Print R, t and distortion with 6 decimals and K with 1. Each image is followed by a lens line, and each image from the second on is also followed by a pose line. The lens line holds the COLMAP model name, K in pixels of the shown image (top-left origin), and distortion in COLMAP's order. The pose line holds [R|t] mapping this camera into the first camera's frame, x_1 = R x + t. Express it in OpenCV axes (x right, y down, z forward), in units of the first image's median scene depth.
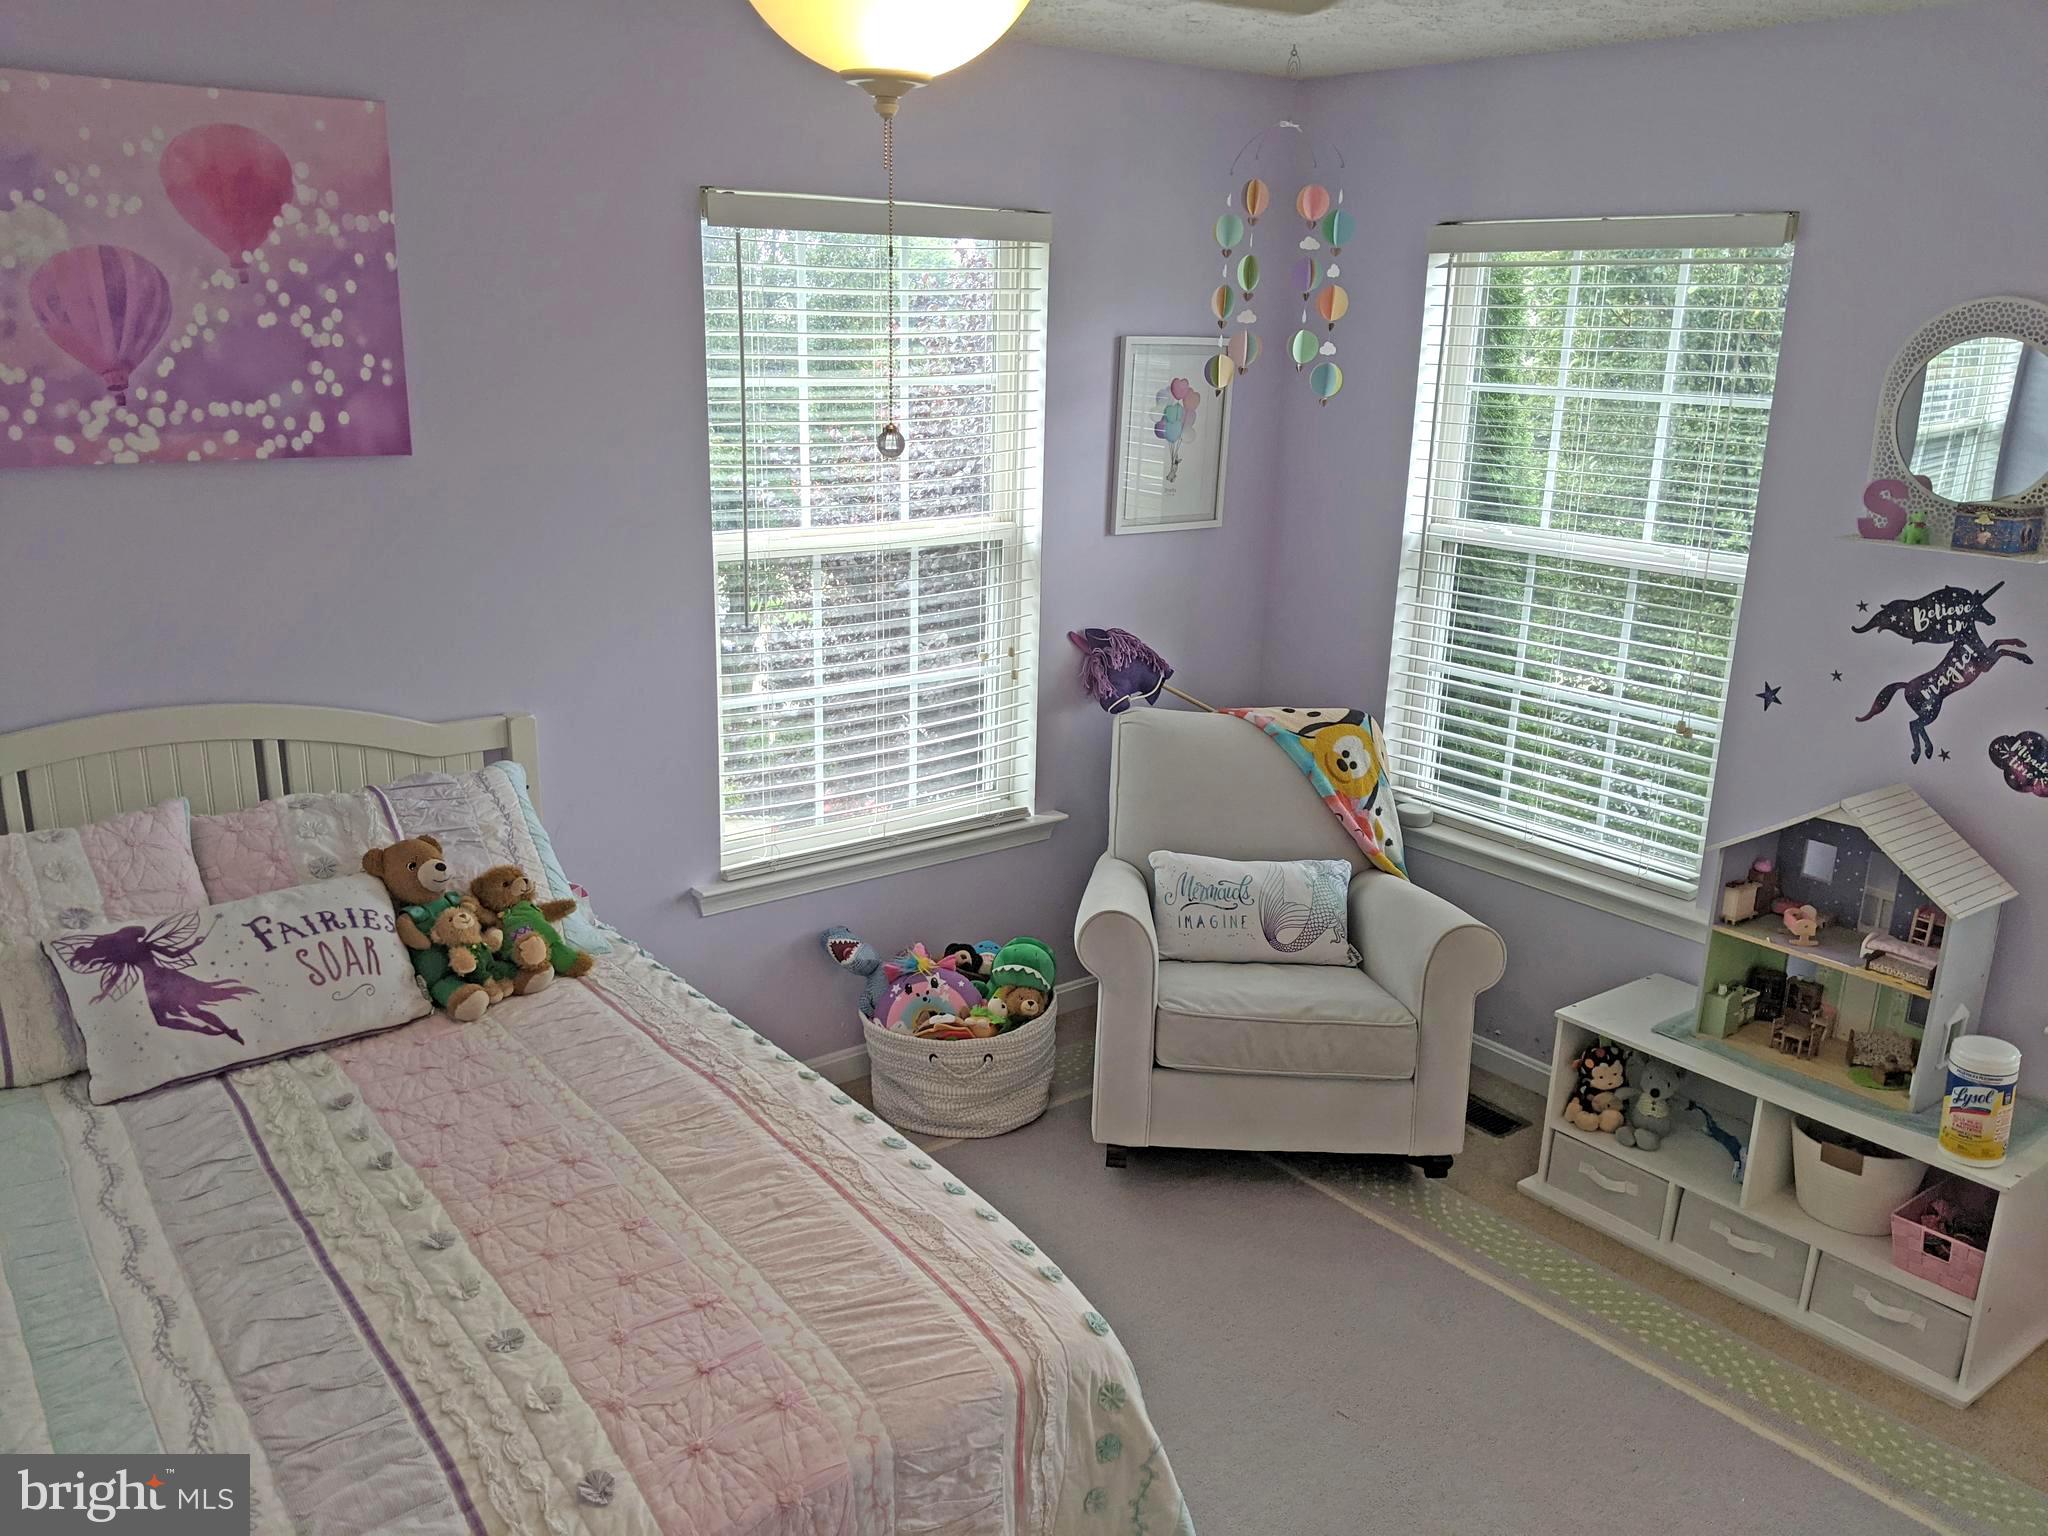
lens RADIAL K [[1617.2, 0, 1014.9], [0, 1617.2, 752.5], [0, 0, 1]] dist [0.058549, -0.089305]
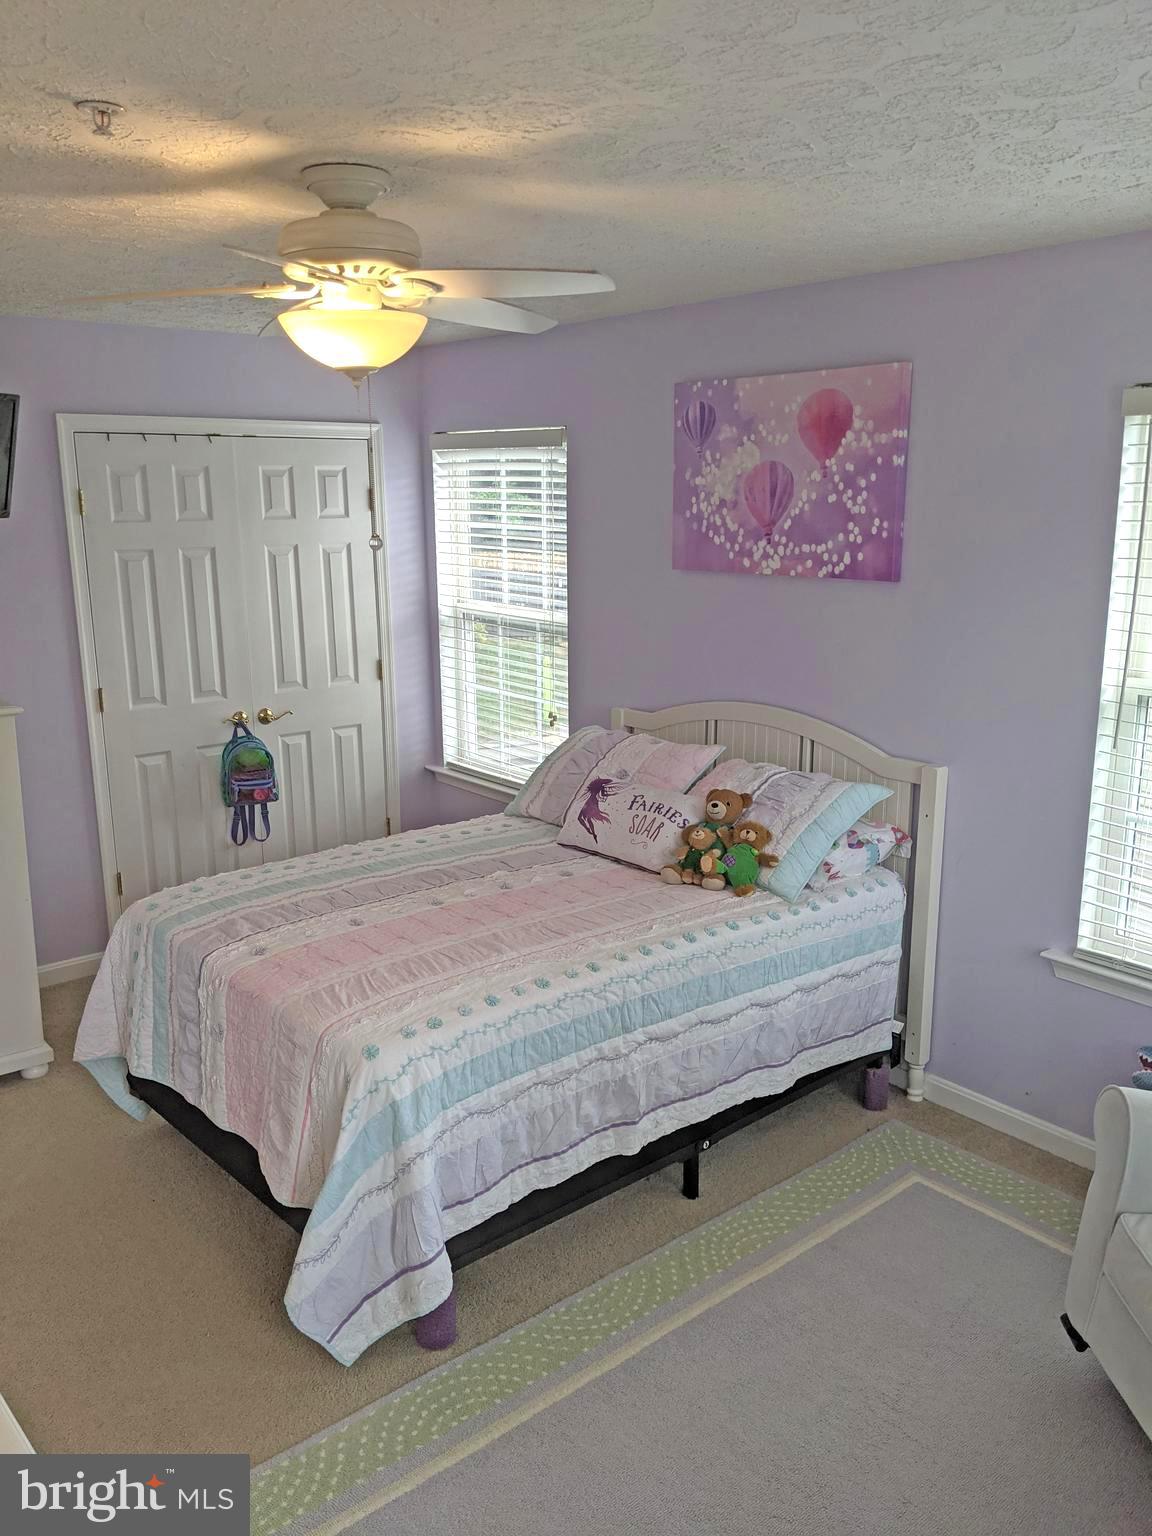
lens RADIAL K [[1212.9, 0, 571.5], [0, 1212.9, 779.8], [0, 0, 1]] dist [0.058549, -0.089305]
pose [[0.042285, 0.206997, -0.977427, 0.878107], [-0.259990, 0.946878, 0.189279, -0.156708], [0.964685, 0.246118, 0.093856, 0.694075]]
